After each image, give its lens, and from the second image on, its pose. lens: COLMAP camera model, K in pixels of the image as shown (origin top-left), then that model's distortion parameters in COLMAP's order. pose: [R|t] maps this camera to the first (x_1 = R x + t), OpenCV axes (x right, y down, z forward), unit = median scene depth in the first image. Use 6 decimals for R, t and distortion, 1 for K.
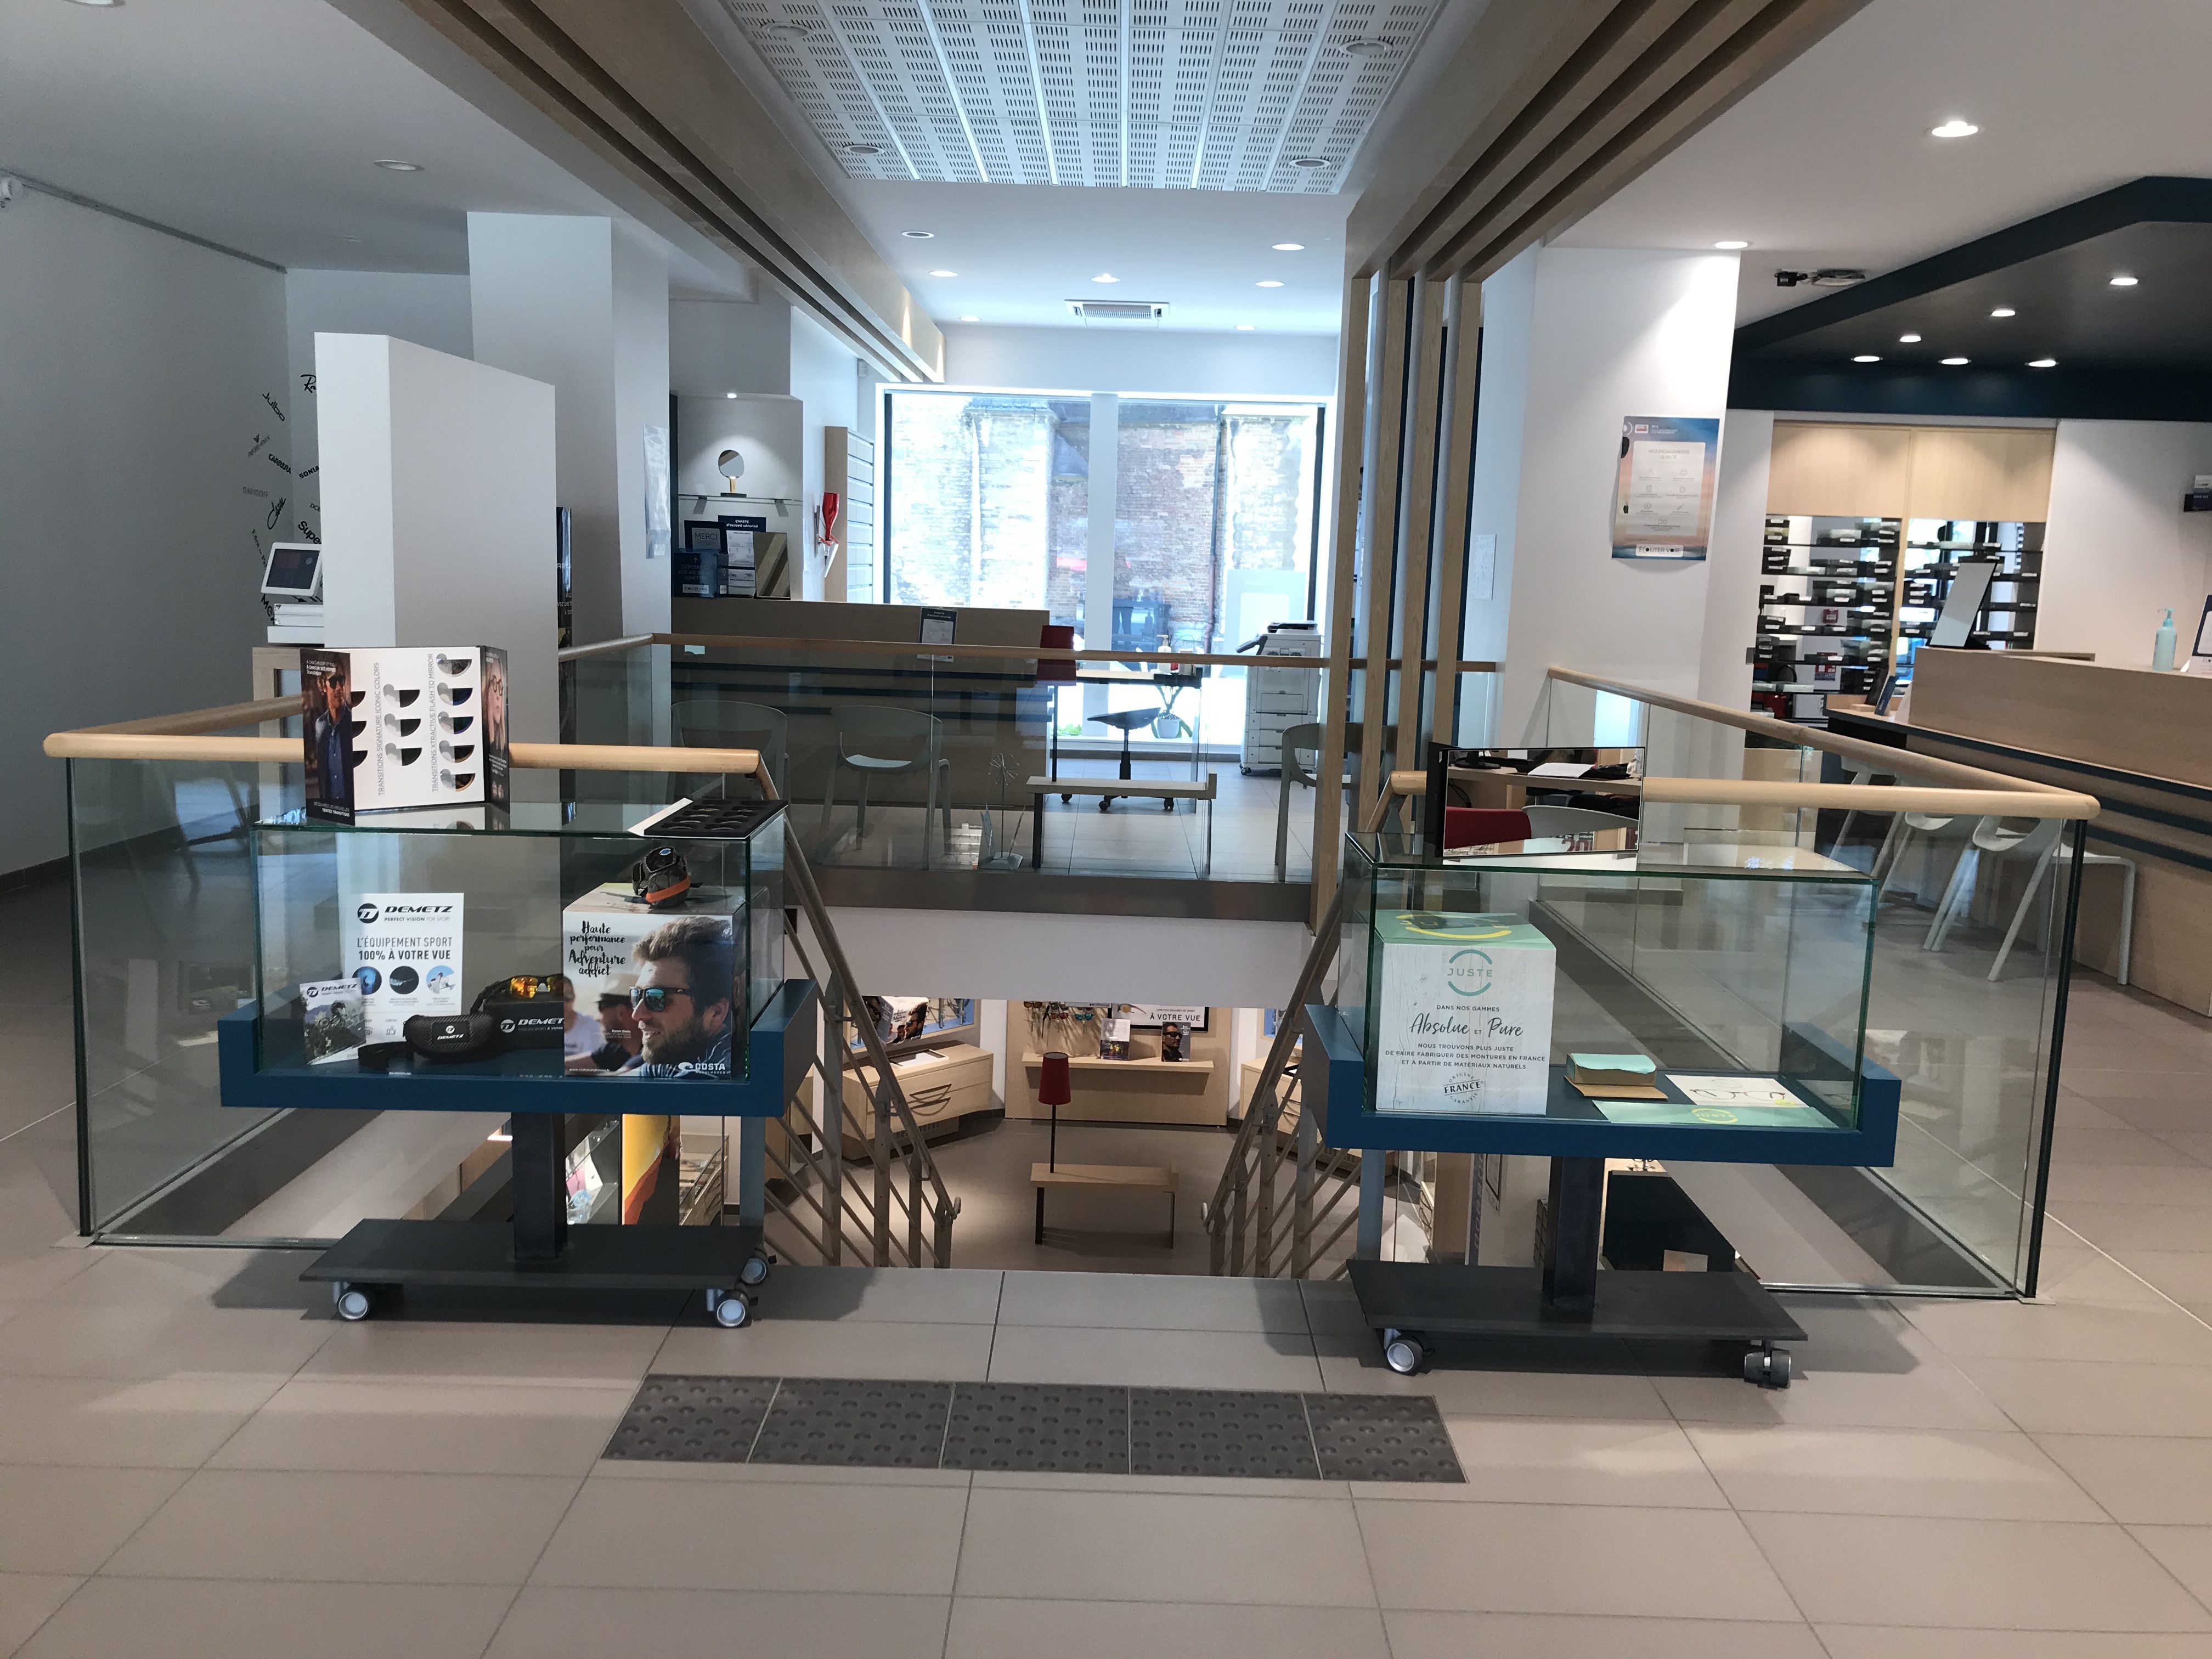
lens RADIAL K [[1826.5, 0, 1106.0], [0, 1826.5, 829.5], [0, 0, 1]] dist [-0.006783, 0.065203]
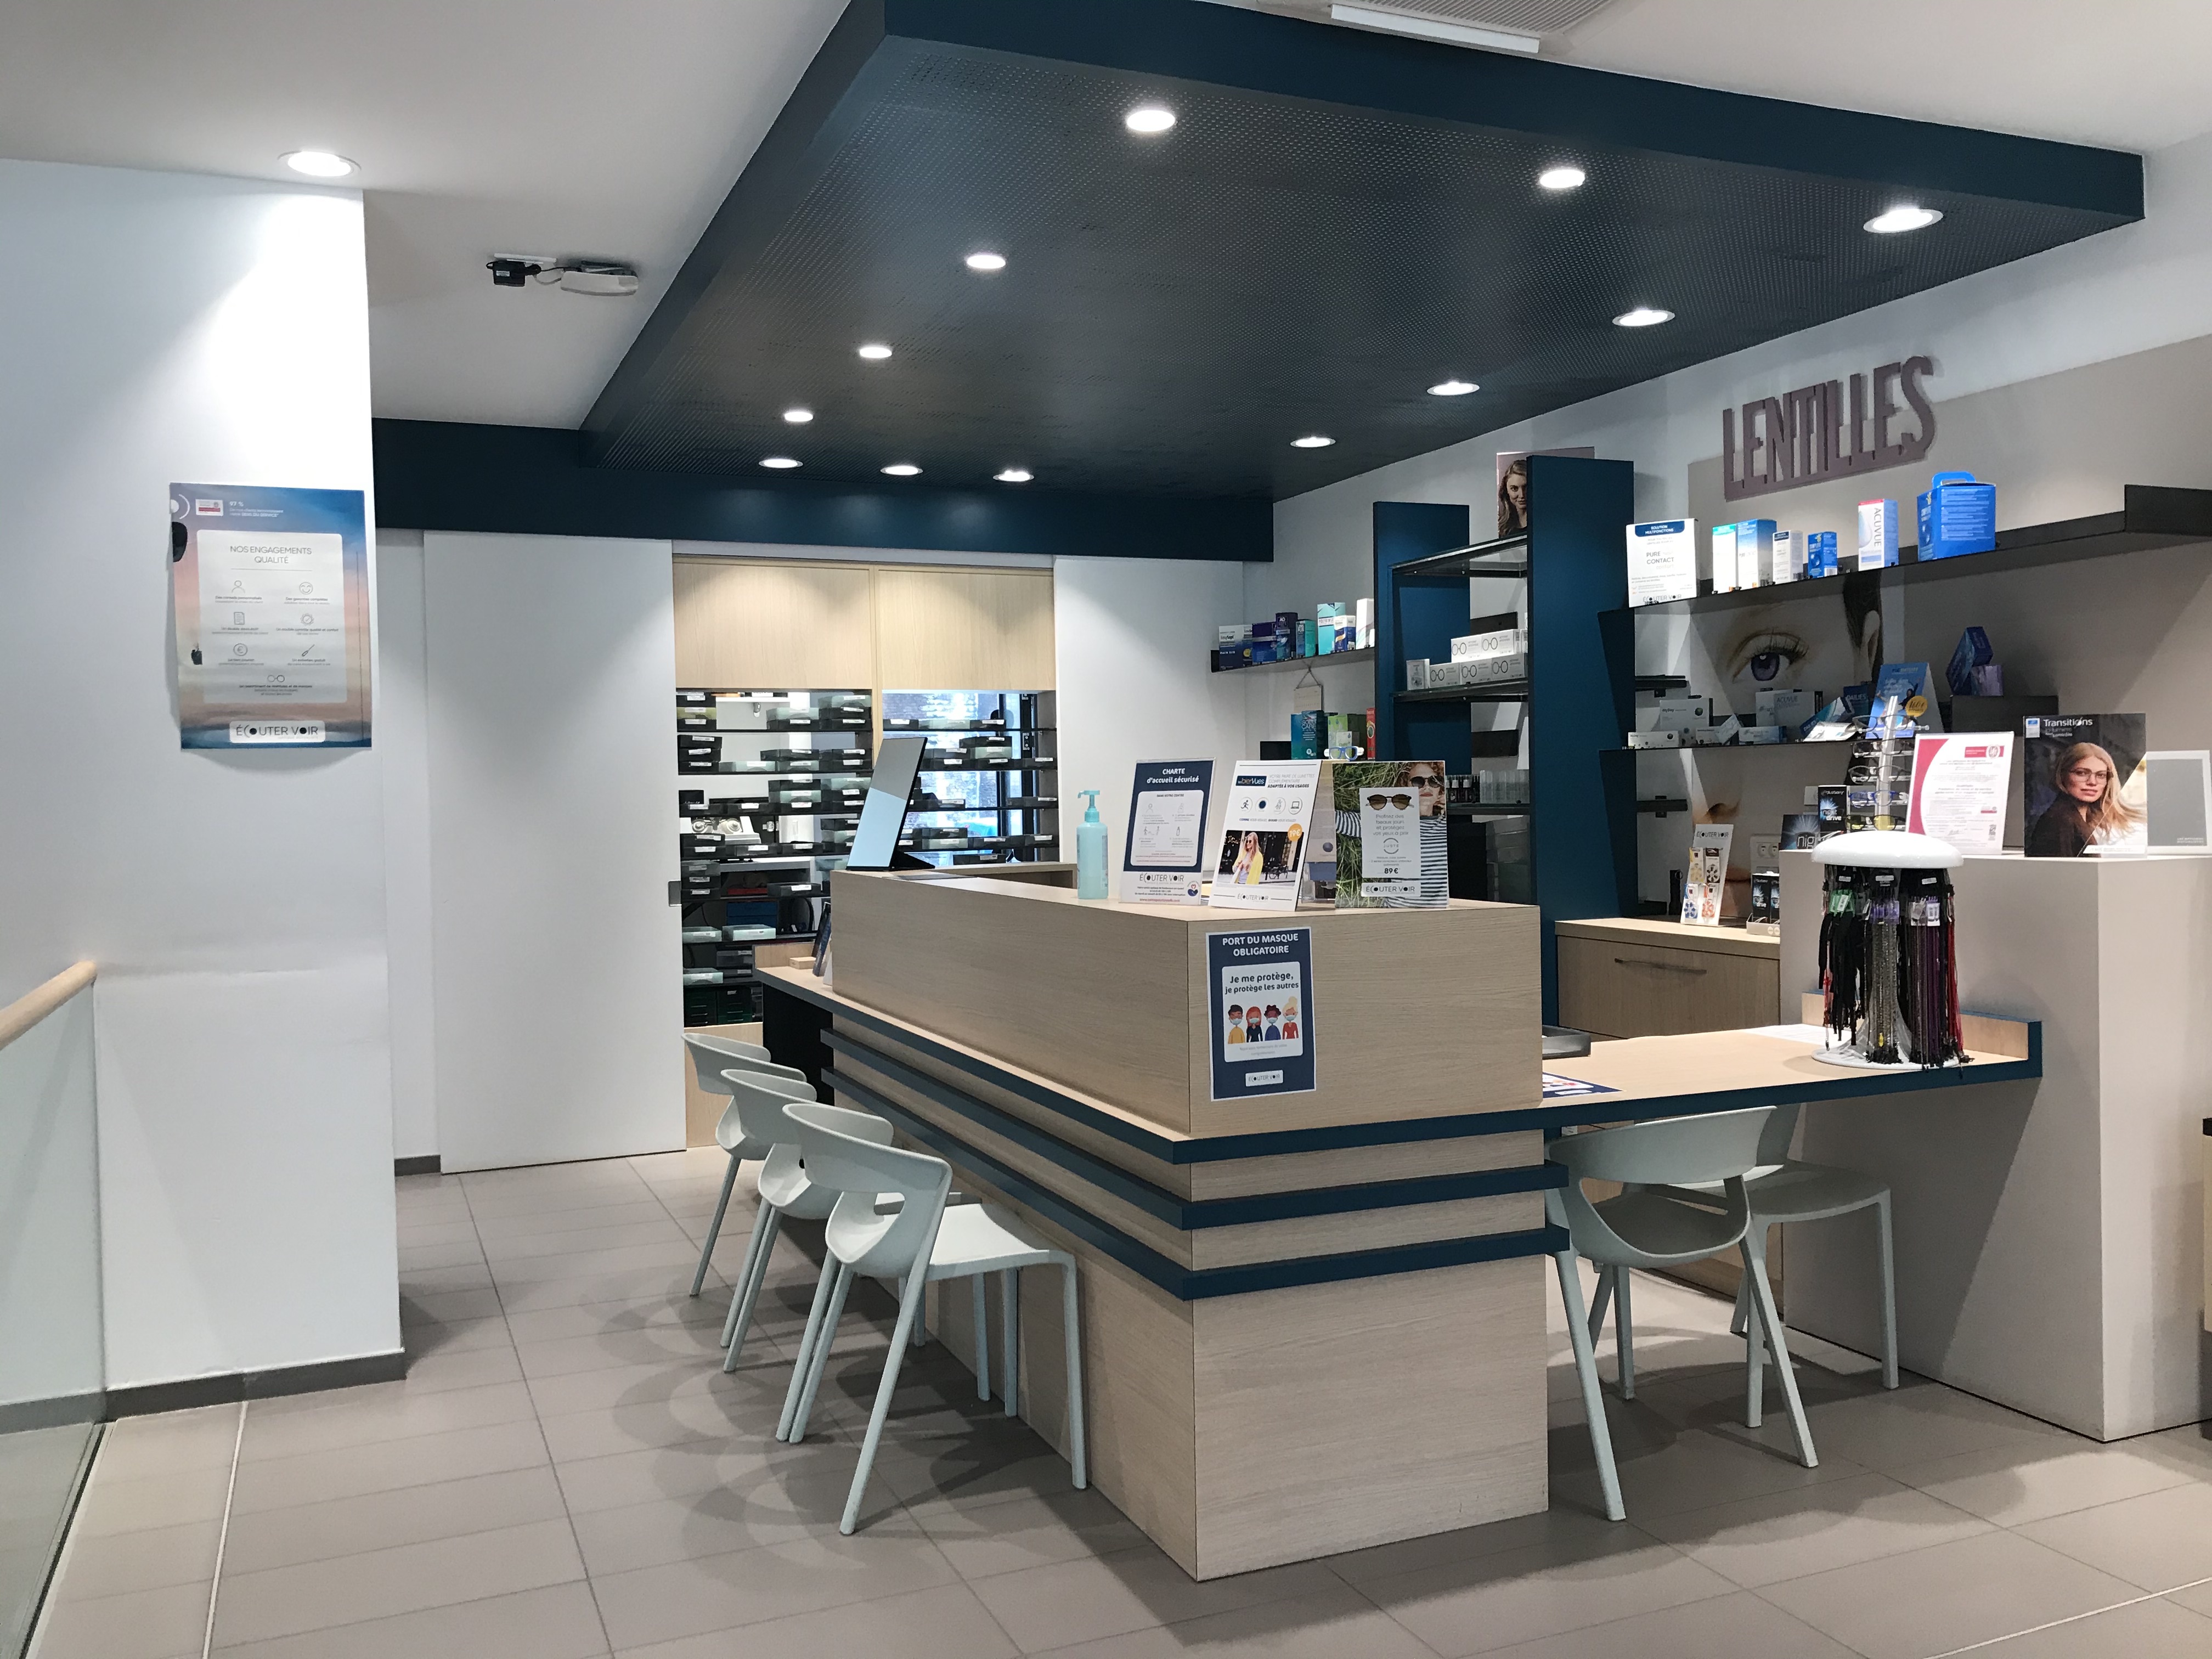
lens RADIAL K [[1826.5, 0, 1106.0], [0, 1826.5, 829.5], [0, 0, 1]] dist [-0.006783, 0.065203]
pose [[0.918574, -0.059619, 0.390727, 0.237327], [0.107112, 0.989115, -0.100890, -0.032995], [-0.380459, 0.134526, 0.914961, 0.315215]]
